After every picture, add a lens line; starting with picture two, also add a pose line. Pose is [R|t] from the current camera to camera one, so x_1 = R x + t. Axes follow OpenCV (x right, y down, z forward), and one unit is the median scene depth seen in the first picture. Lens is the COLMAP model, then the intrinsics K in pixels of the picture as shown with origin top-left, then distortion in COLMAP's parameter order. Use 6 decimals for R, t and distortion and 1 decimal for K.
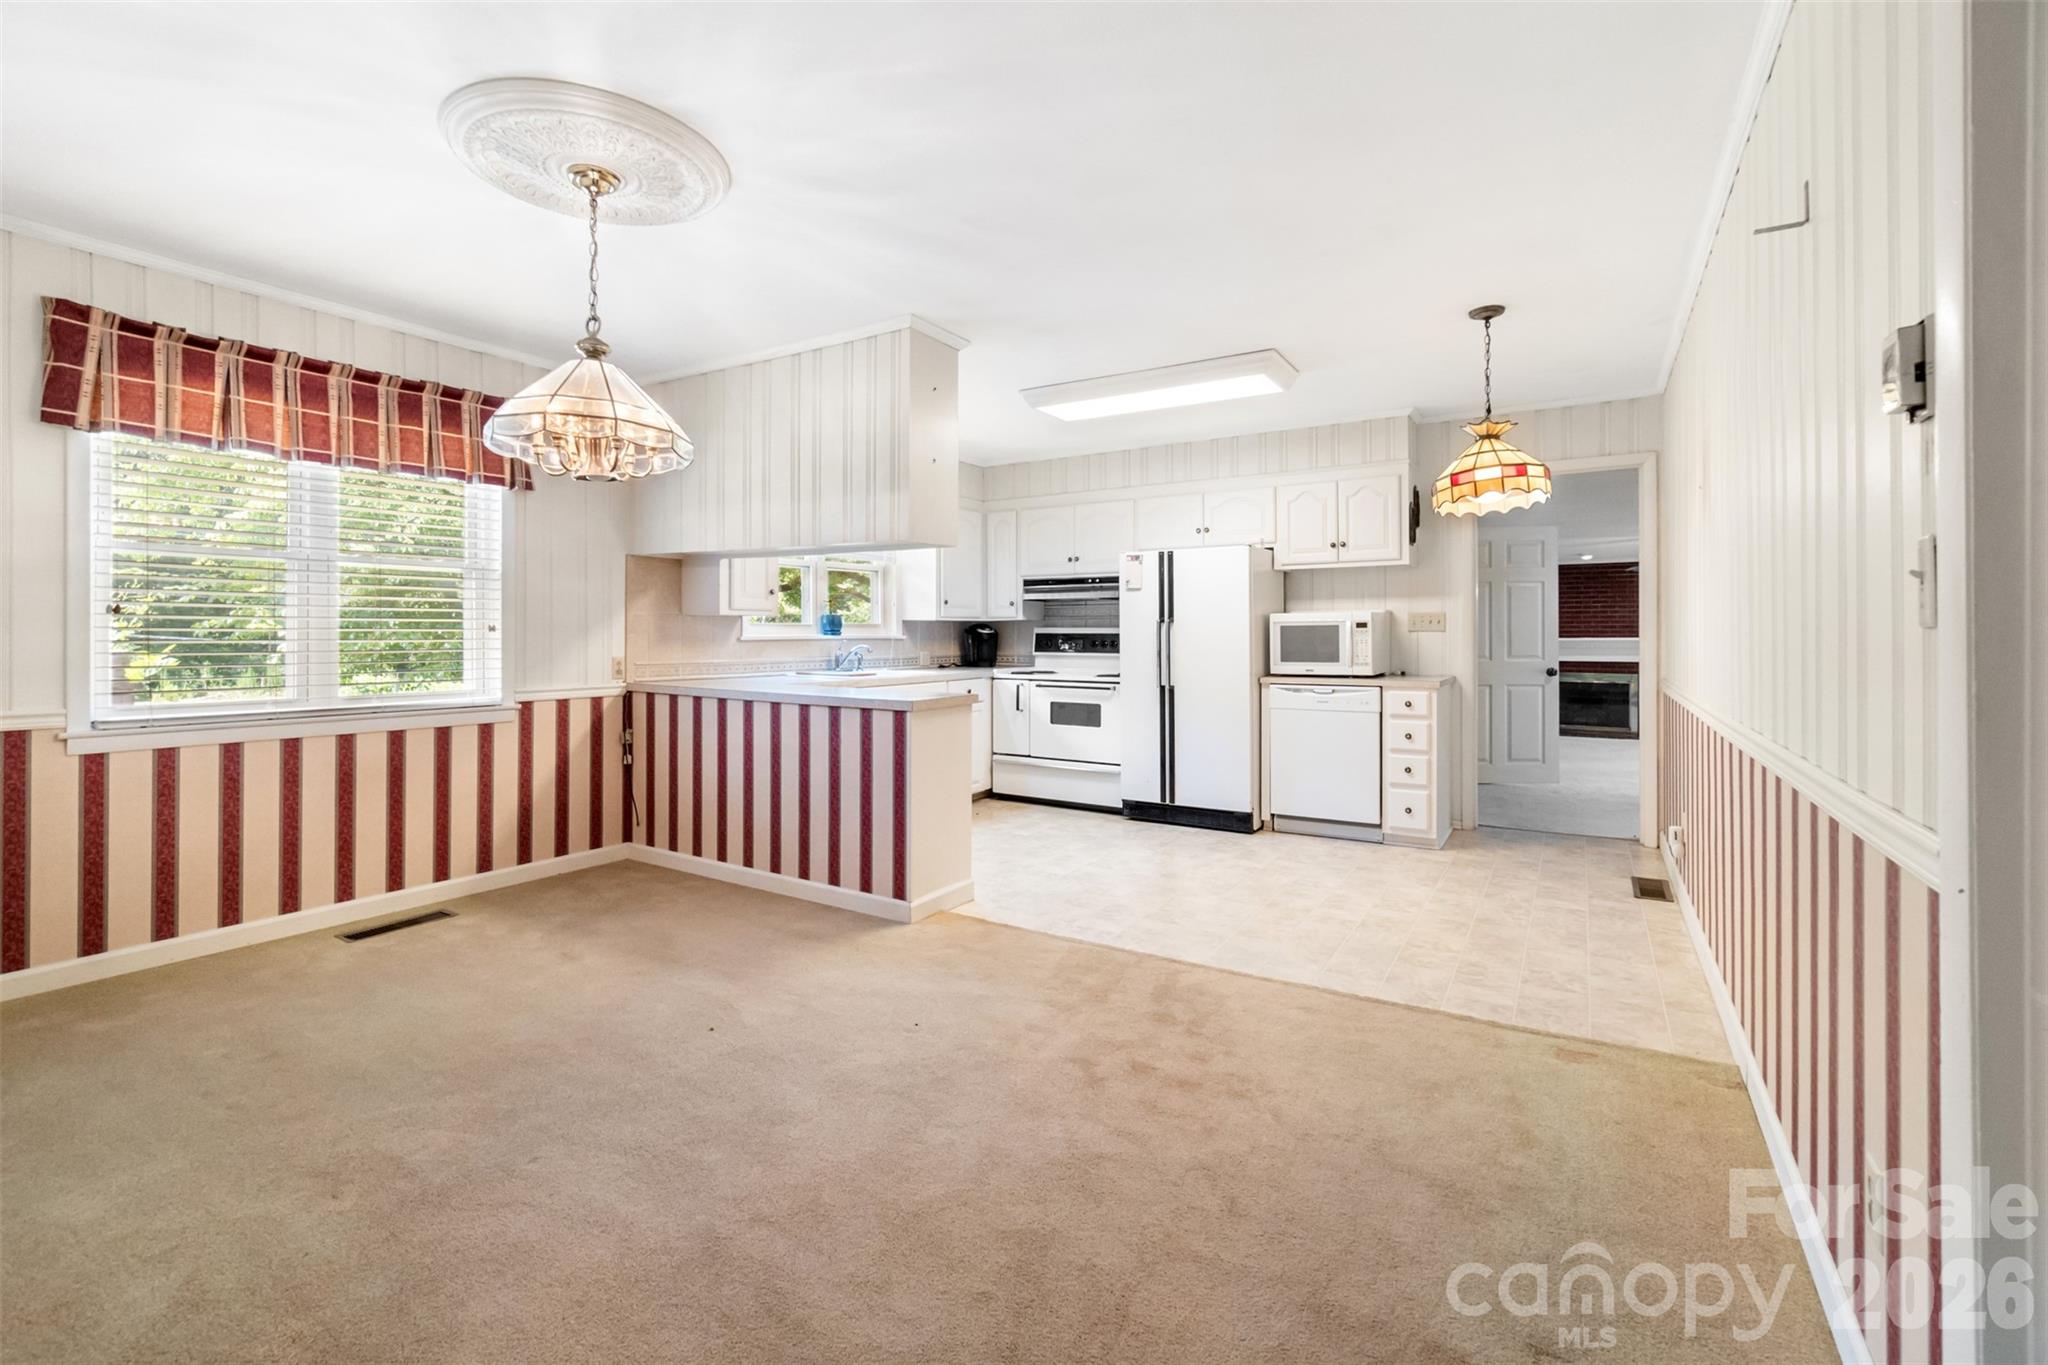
lens RADIAL K [[888.4, 0, 1011.0], [0, 888.4, 637.8], [0, 0, 1]] dist [-0.005398, -0.000334]
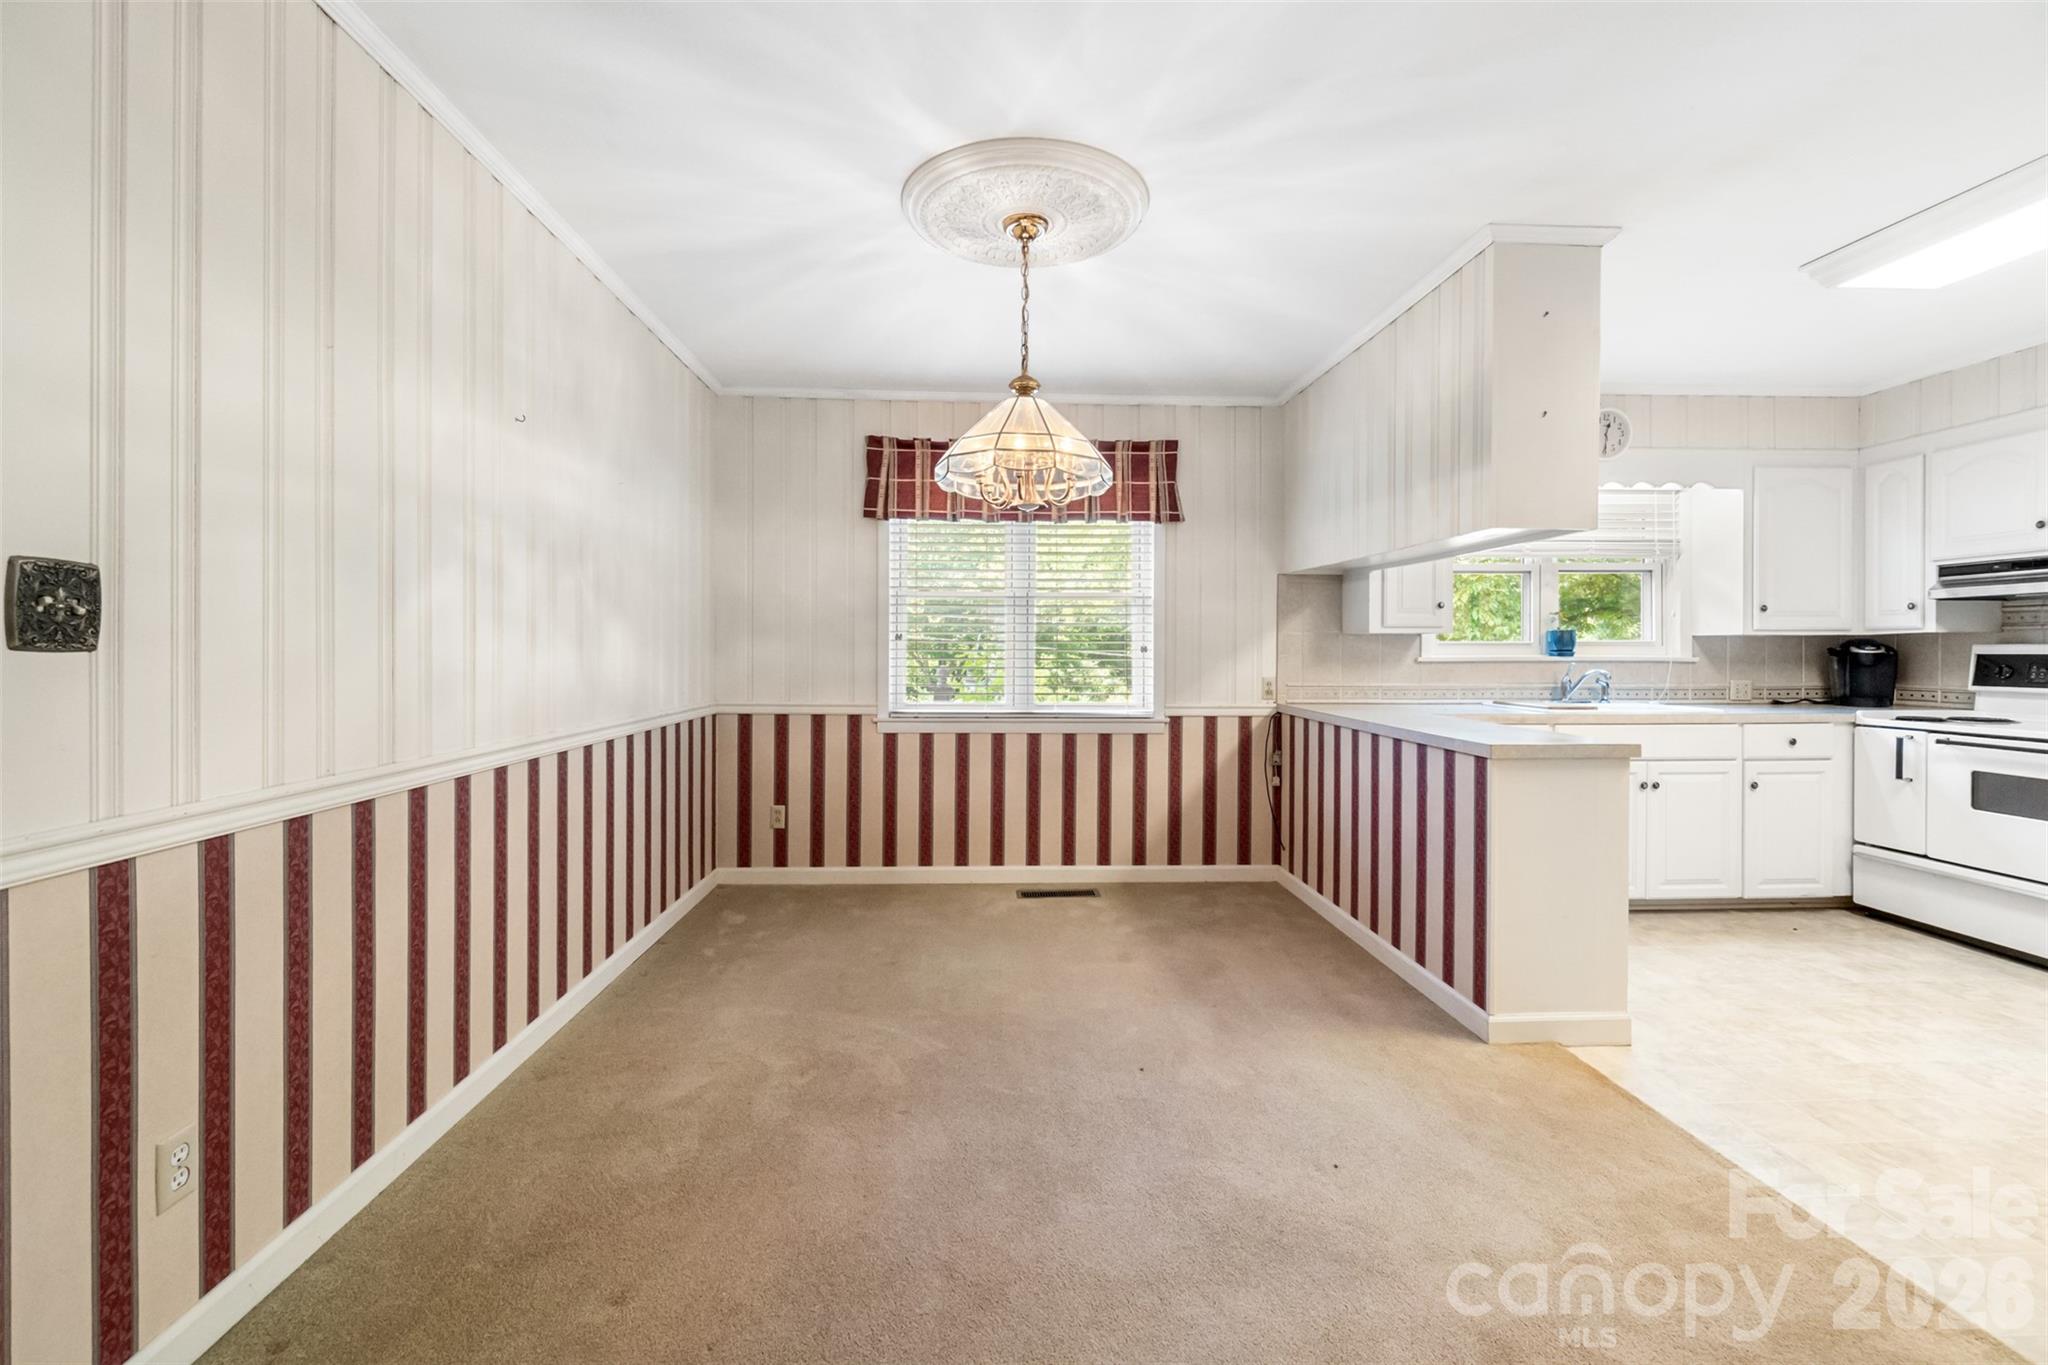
lens RADIAL K [[884.7, 0, 1025.9], [0, 884.7, 660.4], [0, 0, 1]] dist [-0.001528, -0.000320]
pose [[0.580449, 0.007150, -0.814265, 0.242393], [-0.005216, 0.999974, 0.005063, -0.001238], [0.814280, 0.001309, 0.580471, 0.233199]]
